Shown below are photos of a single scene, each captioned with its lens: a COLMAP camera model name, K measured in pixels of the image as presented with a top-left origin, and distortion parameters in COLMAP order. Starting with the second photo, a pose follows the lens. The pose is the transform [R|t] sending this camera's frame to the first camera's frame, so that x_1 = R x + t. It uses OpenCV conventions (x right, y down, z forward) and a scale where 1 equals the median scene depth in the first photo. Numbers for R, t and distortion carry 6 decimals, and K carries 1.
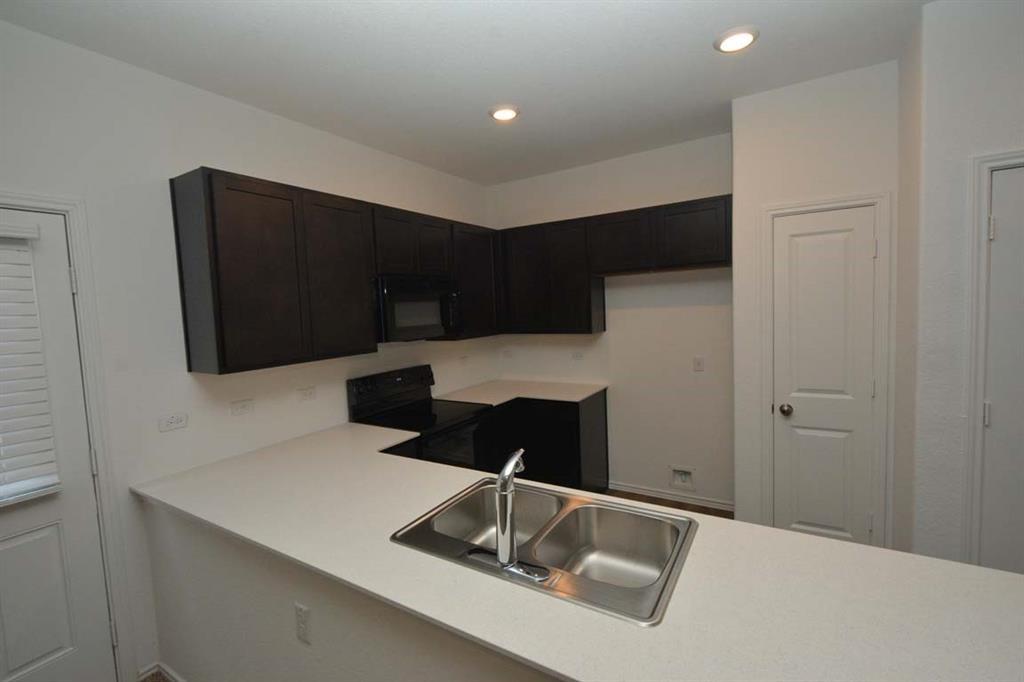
lens RADIAL K [[435.5, 0, 511.3], [0, 435.5, 330.1], [0, 0, 1]] dist [-0.000888, -0.000087]
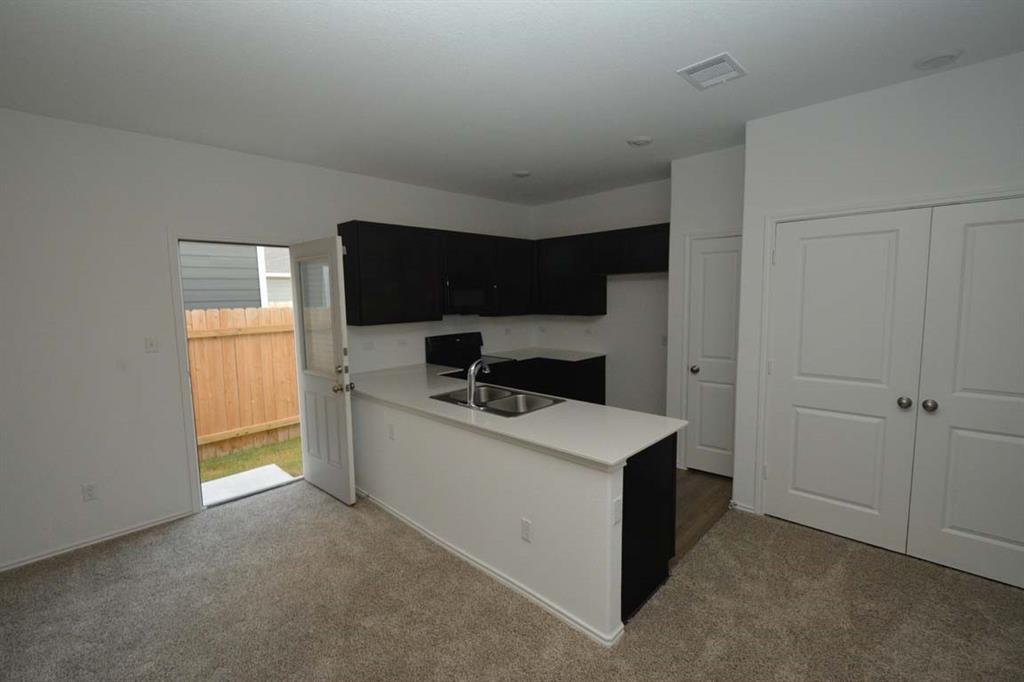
lens RADIAL K [[449.6, 0, 508.2], [0, 449.6, 337.1], [0, 0, 1]] dist [0.002513, 0.000140]
pose [[0.971628, 0.047903, -0.231614, 0.289705], [-0.036723, 0.997954, 0.052345, 0.012295], [0.233648, -0.042354, 0.971398, -0.522234]]
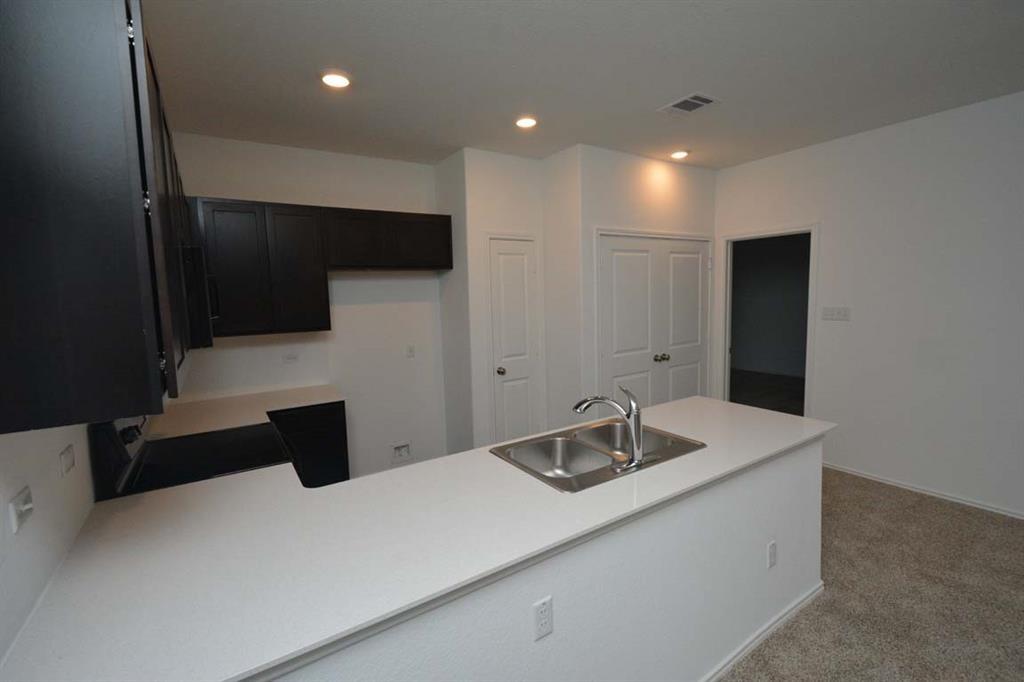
lens RADIAL K [[449.6, 0, 508.2], [0, 449.6, 337.1], [0, 0, 1]] dist [0.002513, 0.000140]
pose [[0.438307, -0.067531, 0.896285, -0.575247], [0.055539, 0.997303, 0.047983, -0.002242], [-0.897108, 0.028747, 0.440876, 0.243466]]
